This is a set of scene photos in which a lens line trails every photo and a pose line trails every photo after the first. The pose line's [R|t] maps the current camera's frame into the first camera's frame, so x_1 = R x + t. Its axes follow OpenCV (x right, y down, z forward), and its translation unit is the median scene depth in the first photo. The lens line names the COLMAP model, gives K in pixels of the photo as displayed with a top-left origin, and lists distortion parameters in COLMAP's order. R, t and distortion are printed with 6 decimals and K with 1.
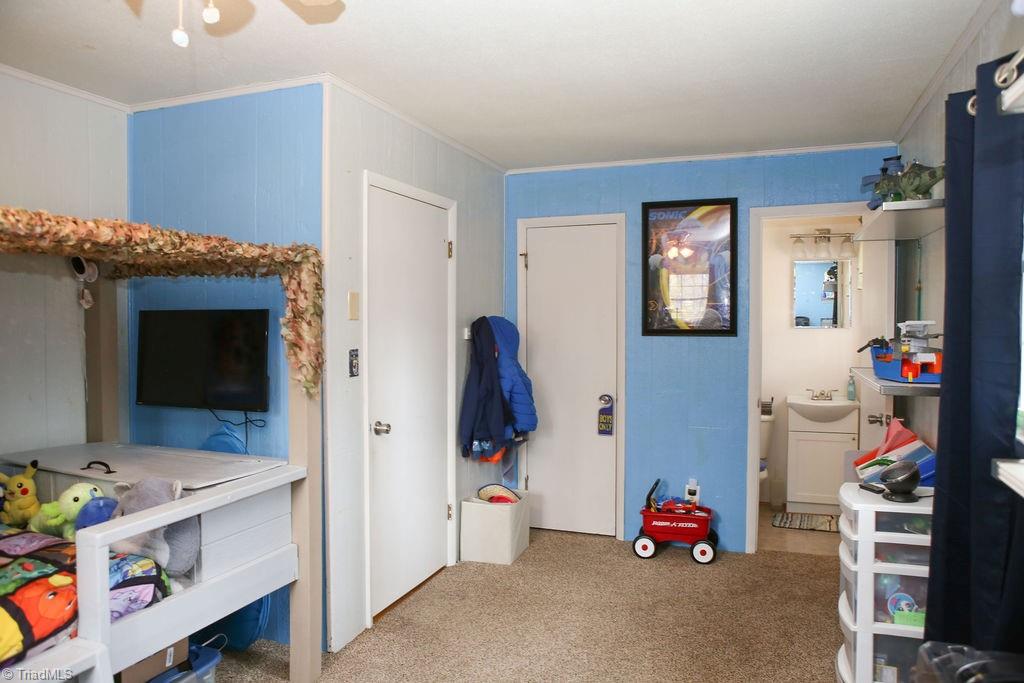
lens RADIAL K [[712.1, 0, 512.0], [0, 712.1, 341.5], [0, 0, 1]] dist [-0.109400, 0.076297]
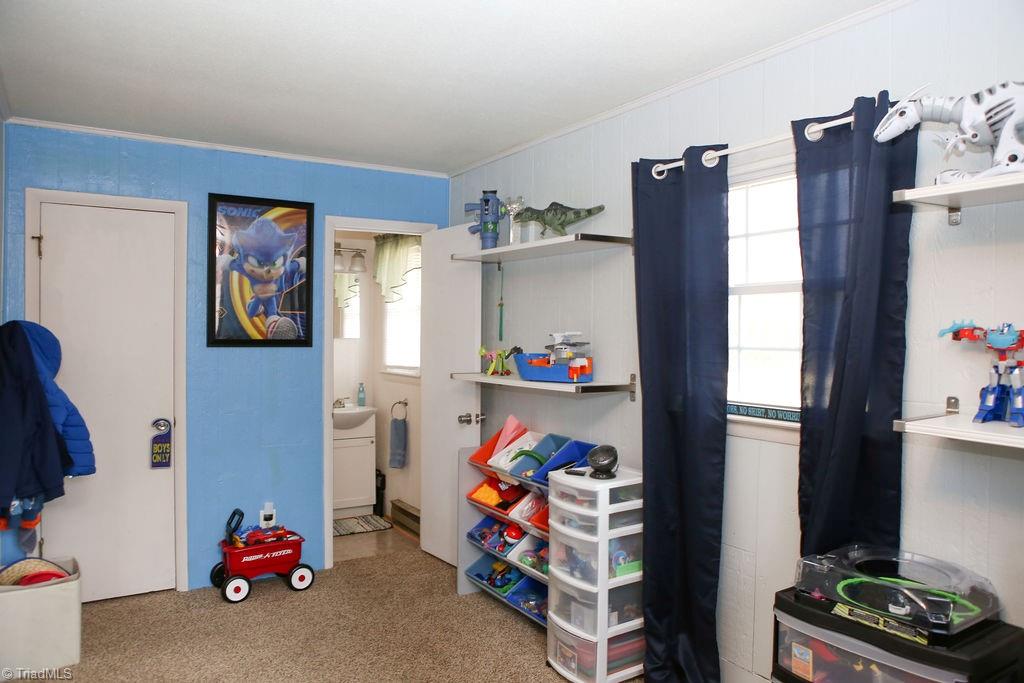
lens RADIAL K [[712.1, 0, 512.0], [0, 712.1, 341.5], [0, 0, 1]] dist [-0.109400, 0.076297]
pose [[0.586673, -0.000671, 0.809824, -0.302064], [0.013787, 0.999863, -0.009160, -0.001761], [-0.809707, 0.016539, 0.586602, 0.211647]]
